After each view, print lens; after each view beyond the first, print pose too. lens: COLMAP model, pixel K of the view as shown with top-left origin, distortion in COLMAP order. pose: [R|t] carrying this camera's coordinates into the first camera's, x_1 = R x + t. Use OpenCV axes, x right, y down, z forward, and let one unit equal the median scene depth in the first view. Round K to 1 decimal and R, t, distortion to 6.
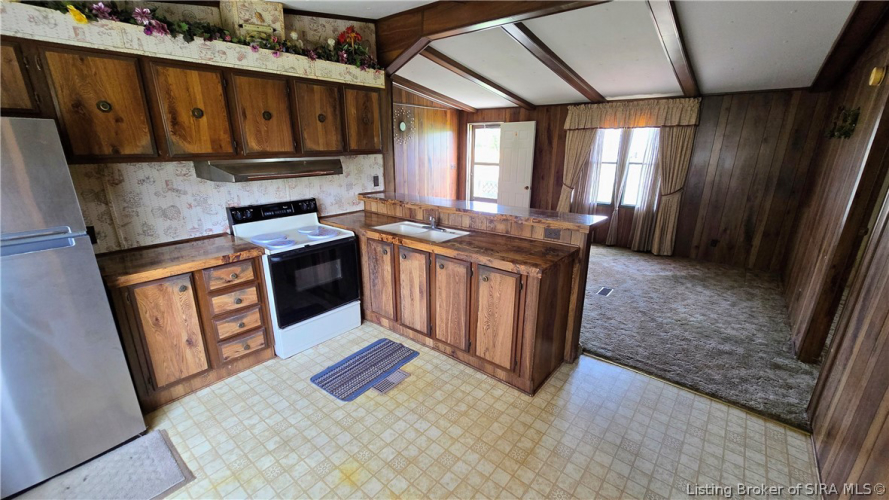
lens RADIAL K [[363.3, 0, 443.2], [0, 363.3, 256.4], [0, 0, 1]] dist [-0.003270, -0.000201]
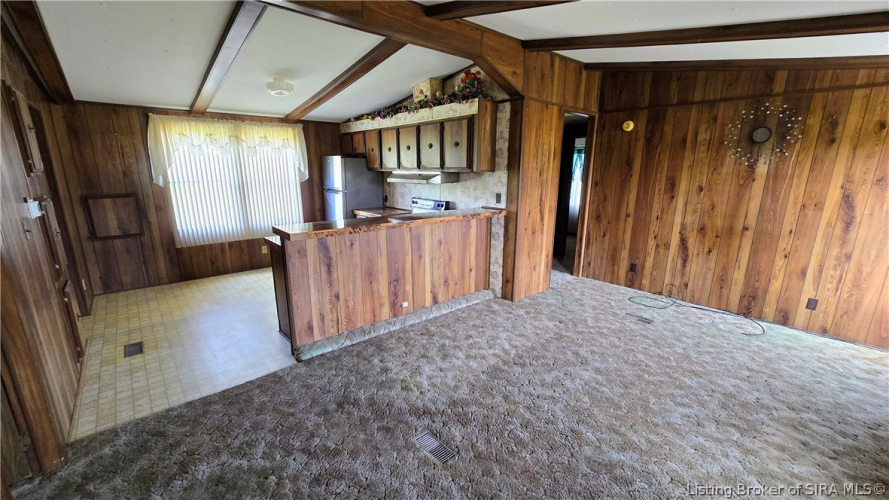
lens RADIAL K [[363.3, 0, 441.1], [0, 363.3, 255.0], [0, 0, 1]] dist [-0.003270, -0.000201]
pose [[-0.163194, 0.230101, -0.959386, 0.943998], [-0.297679, 0.915619, 0.270240, -0.310894], [0.940614, 0.329690, -0.080927, 1.048595]]
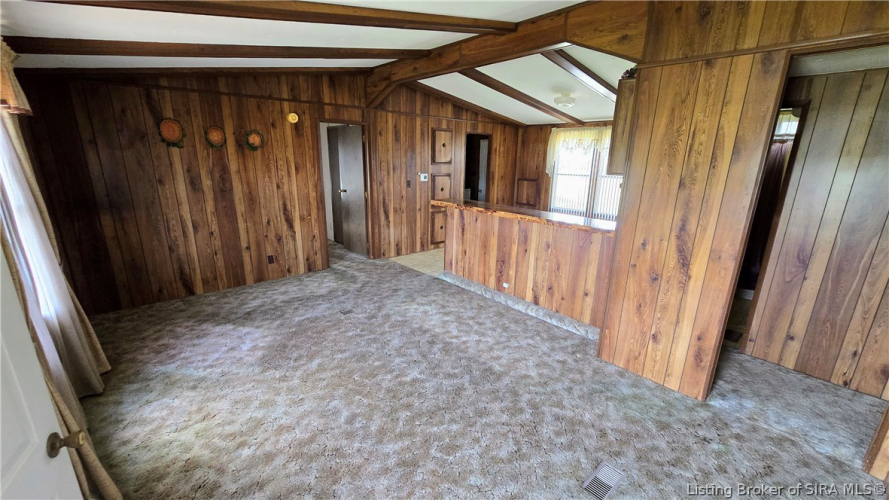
lens RADIAL K [[363.3, 0, 442.9], [0, 363.3, 254.7], [0, 0, 1]] dist [-0.003270, -0.000201]
pose [[-0.987266, -0.064178, 0.145555, 0.092591], [0.024005, 0.844420, 0.535143, -0.577537], [-0.157254, 0.531823, -0.832127, 1.828429]]
